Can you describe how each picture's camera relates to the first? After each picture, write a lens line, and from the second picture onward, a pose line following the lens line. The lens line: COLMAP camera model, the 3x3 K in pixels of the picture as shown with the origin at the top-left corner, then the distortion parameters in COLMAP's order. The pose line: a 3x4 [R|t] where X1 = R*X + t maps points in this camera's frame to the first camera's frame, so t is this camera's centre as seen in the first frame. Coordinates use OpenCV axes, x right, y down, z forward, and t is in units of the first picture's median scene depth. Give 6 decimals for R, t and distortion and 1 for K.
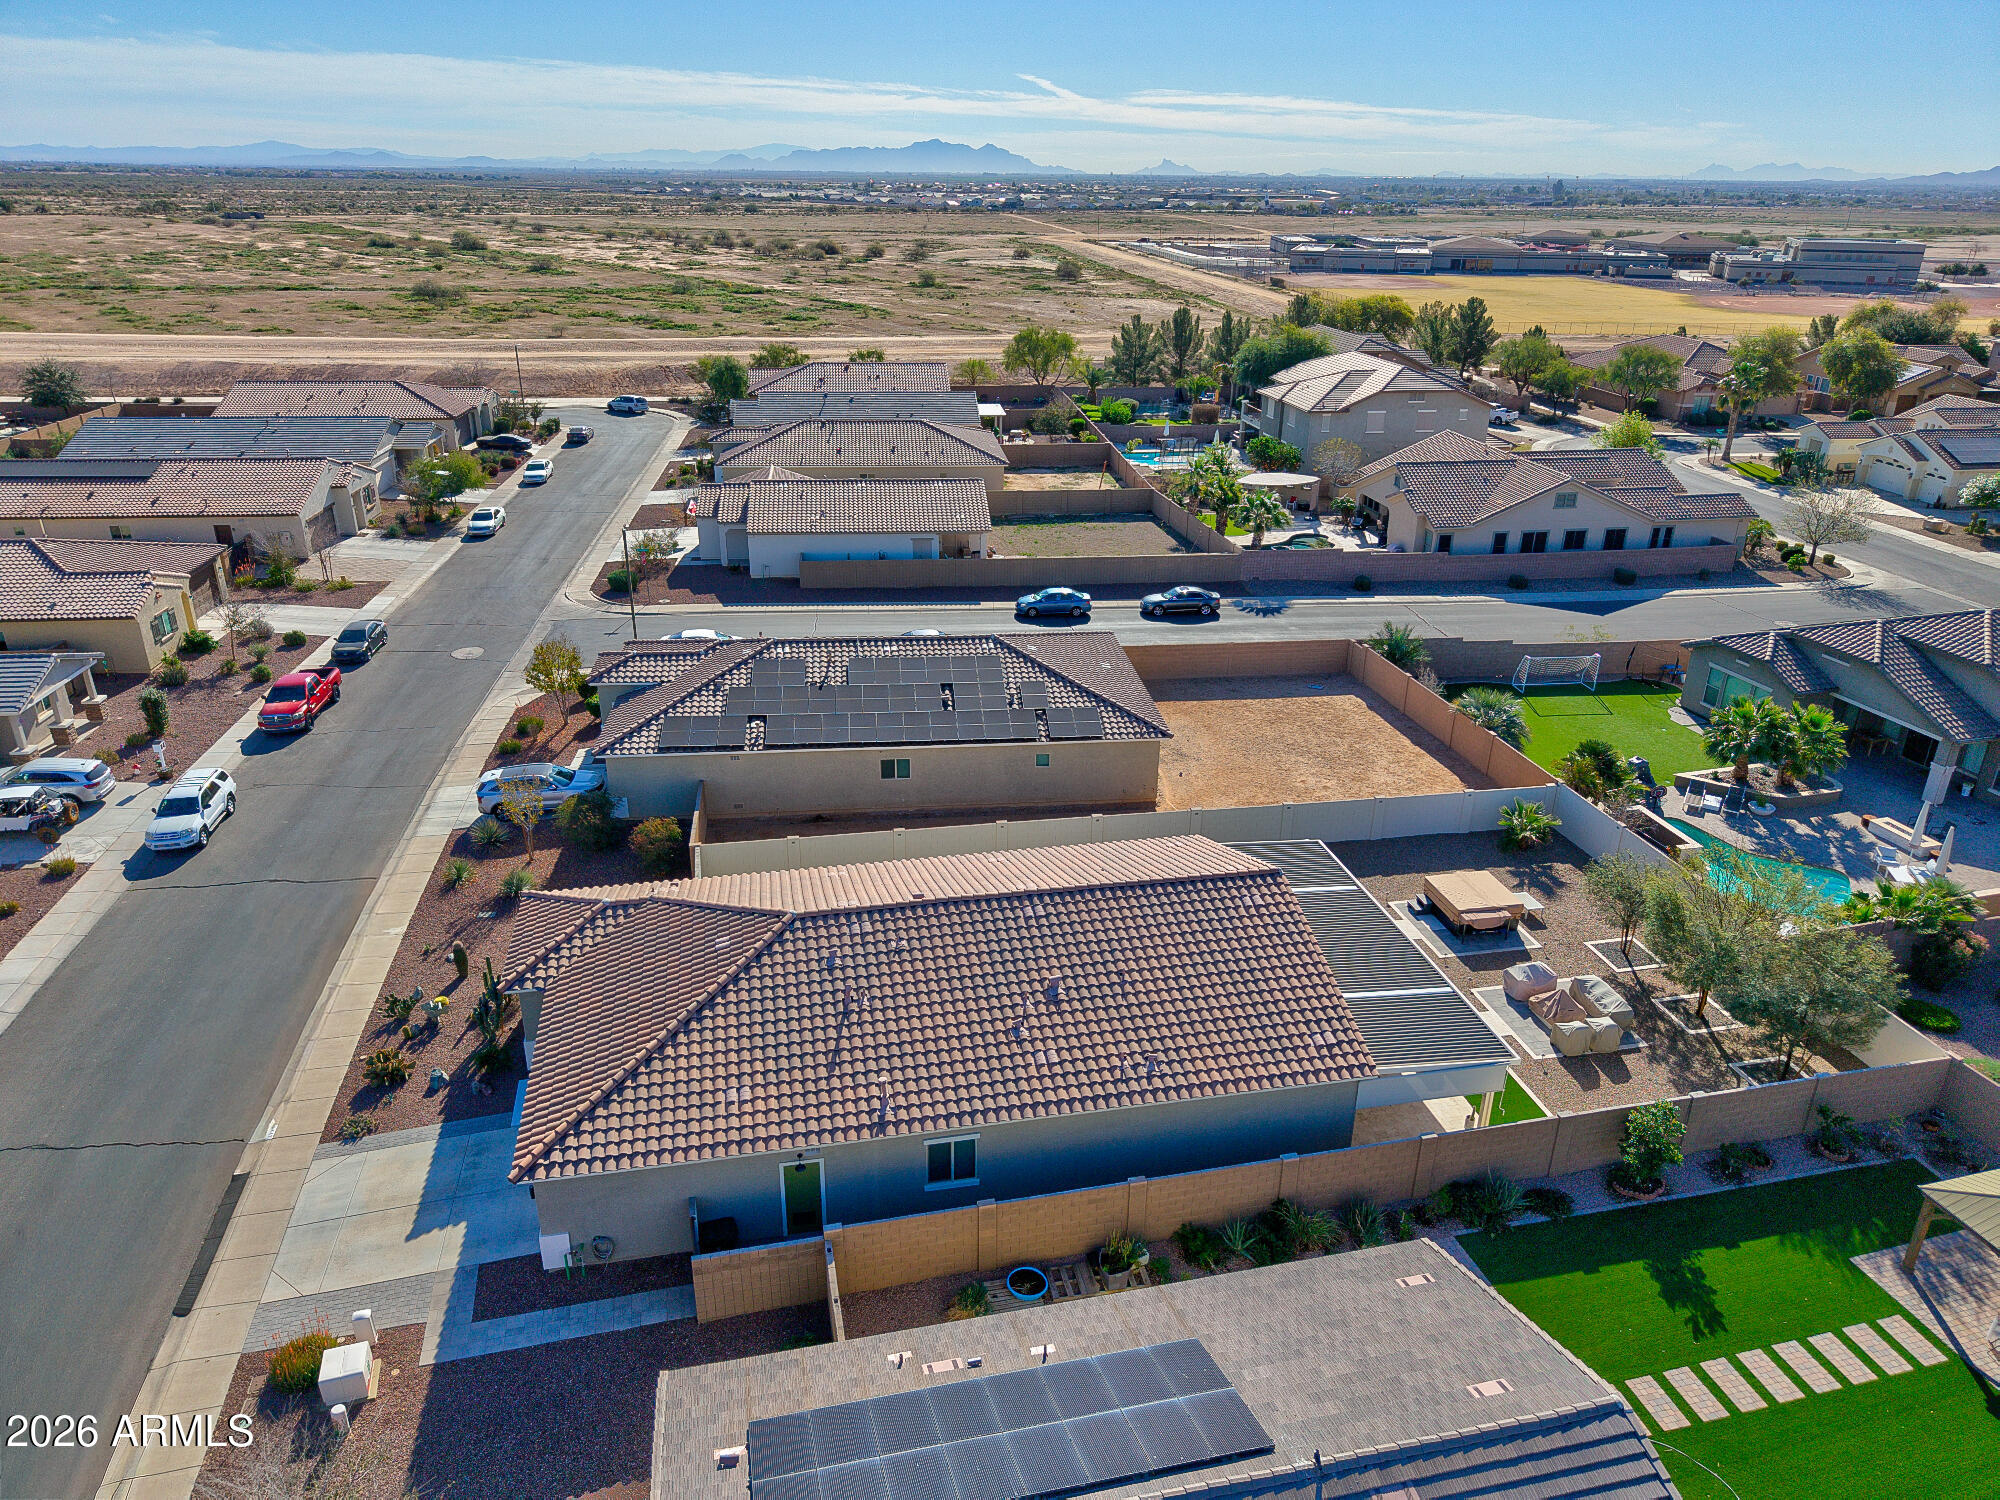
lens RADIAL K [[1345.6, 0, 998.7], [0, 1345.6, 757.0], [0, 0, 1]] dist [0.001108, 0.000997]
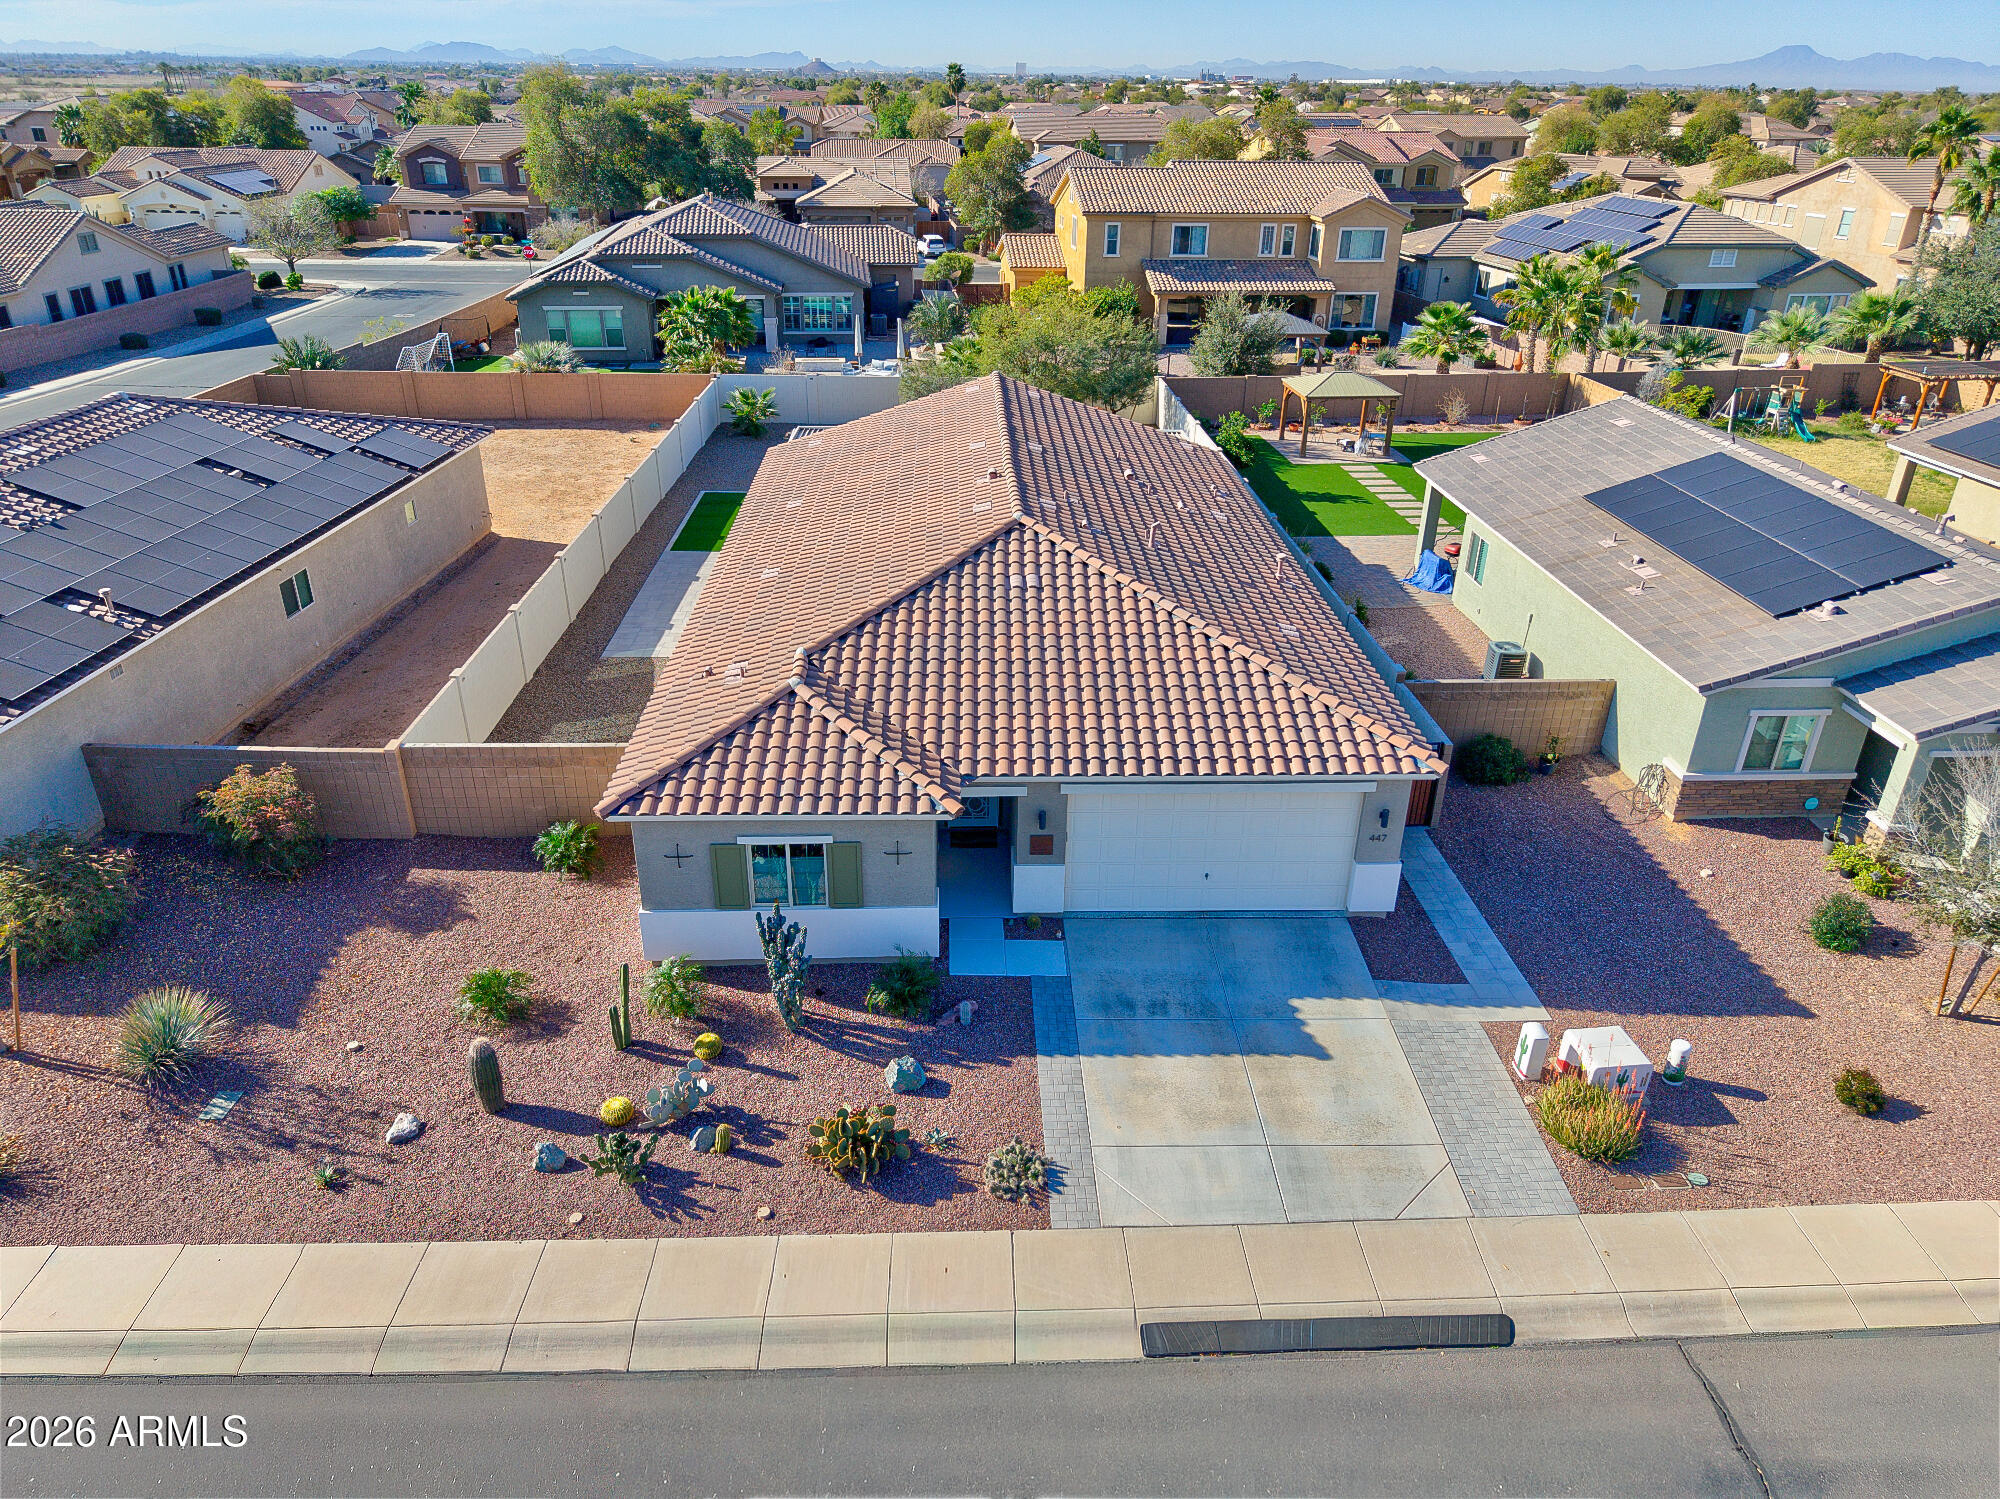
lens RADIAL K [[1346.0, 0, 1000.0], [0, 1346.0, 749.5], [0, 0, 1]] dist [0.023520, -0.020404]
pose [[0.158235, -0.447431, 0.880208, -0.632033], [0.378960, 0.850690, 0.364301, -0.034963], [-0.911784, 0.275919, 0.304168, 0.600939]]
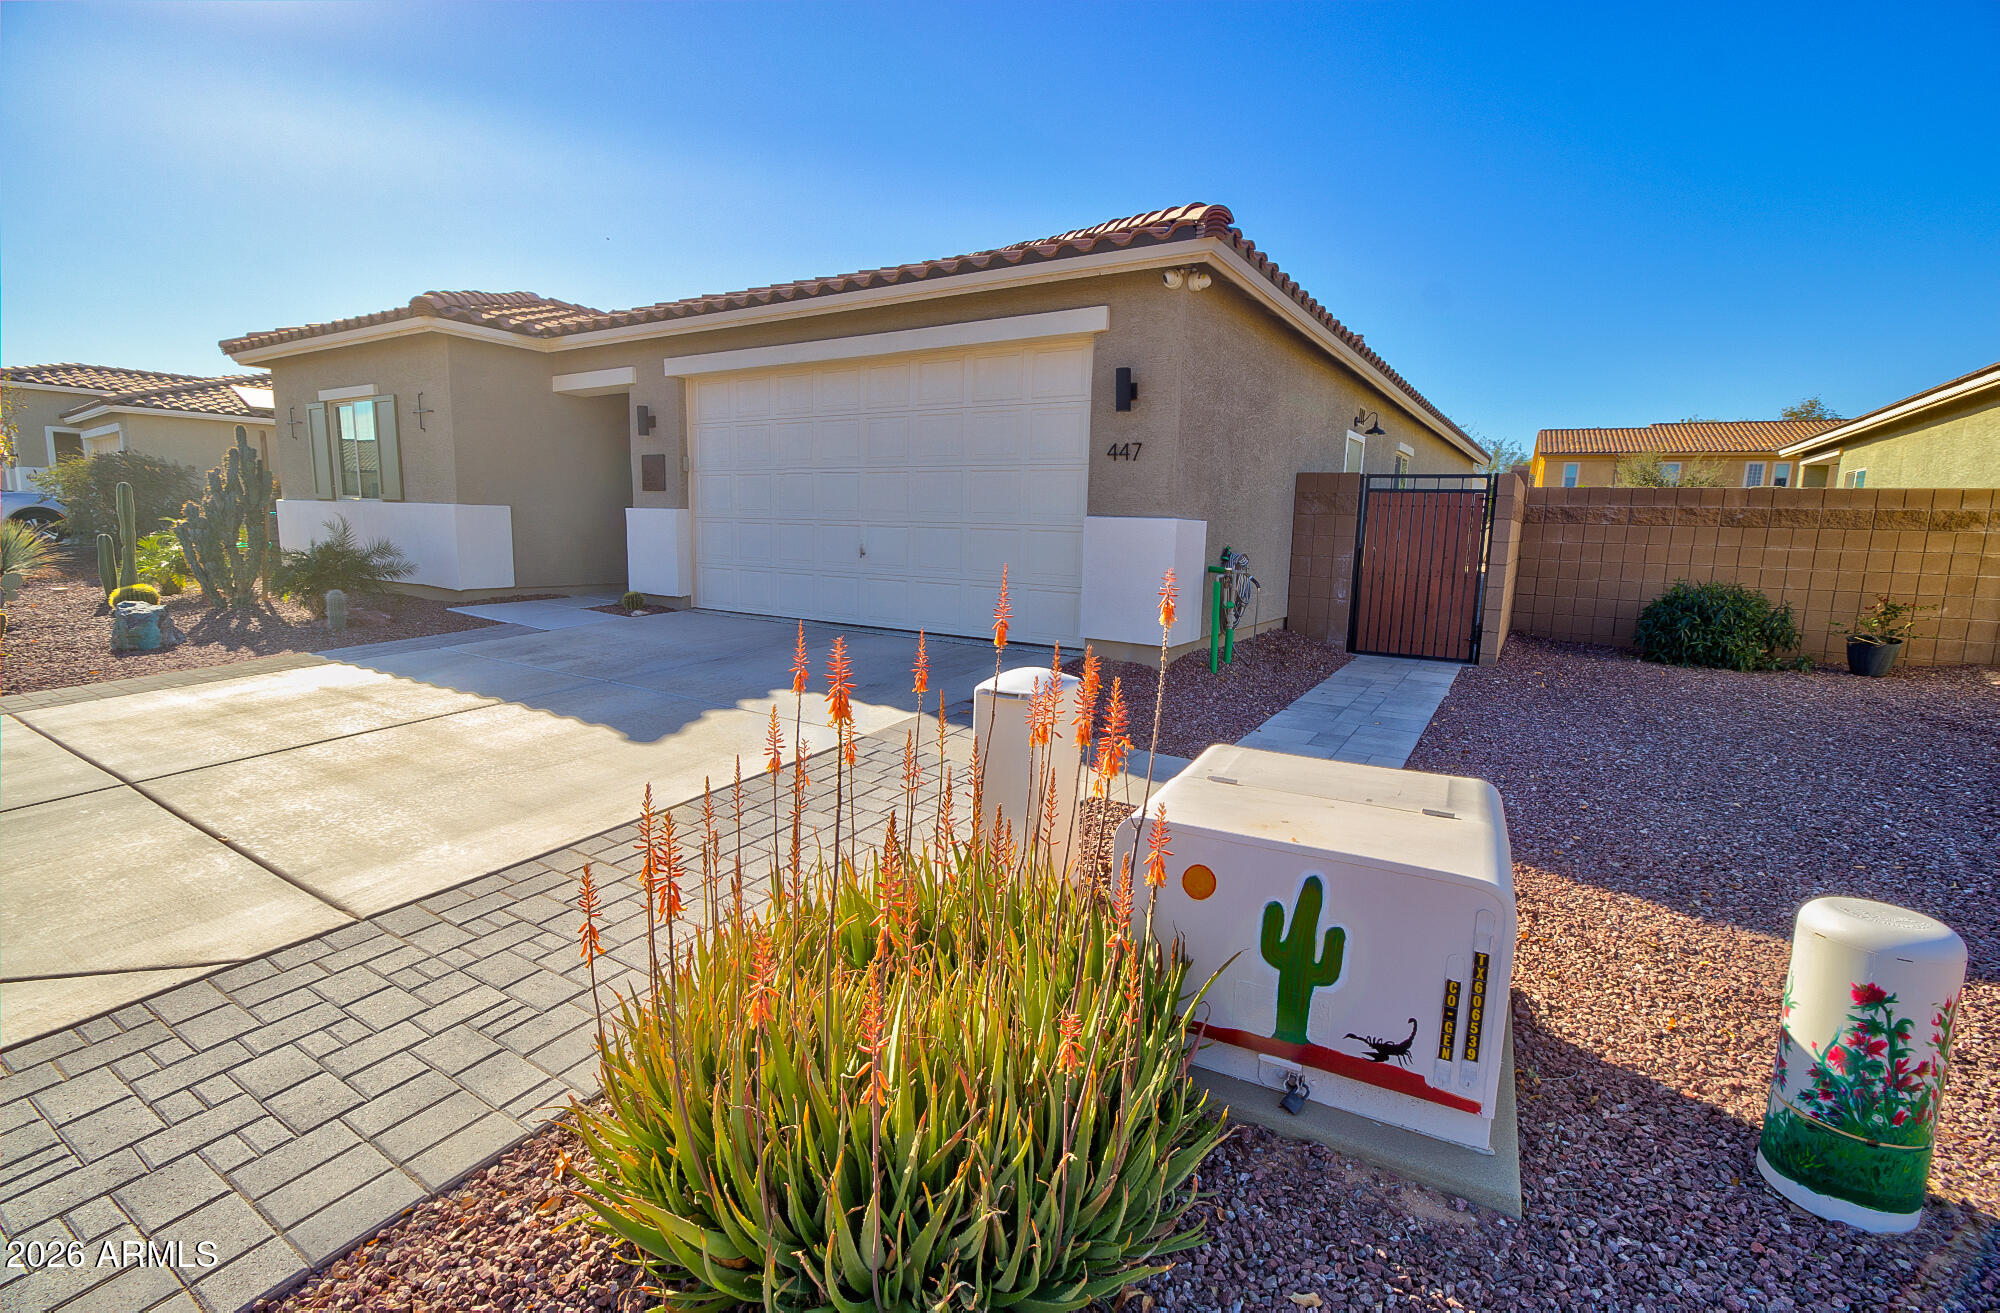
lens RADIAL K [[904.8, 0, 1000.0], [0, 904.8, 656.5], [0, 0, 1]] dist [-0.009047, 0.000454]
pose [[0.697136, -0.091775, 0.711041, -0.332928], [0.260191, 0.956541, -0.131642, 0.253566], [-0.668058, 0.276779, 0.690718, 0.556335]]
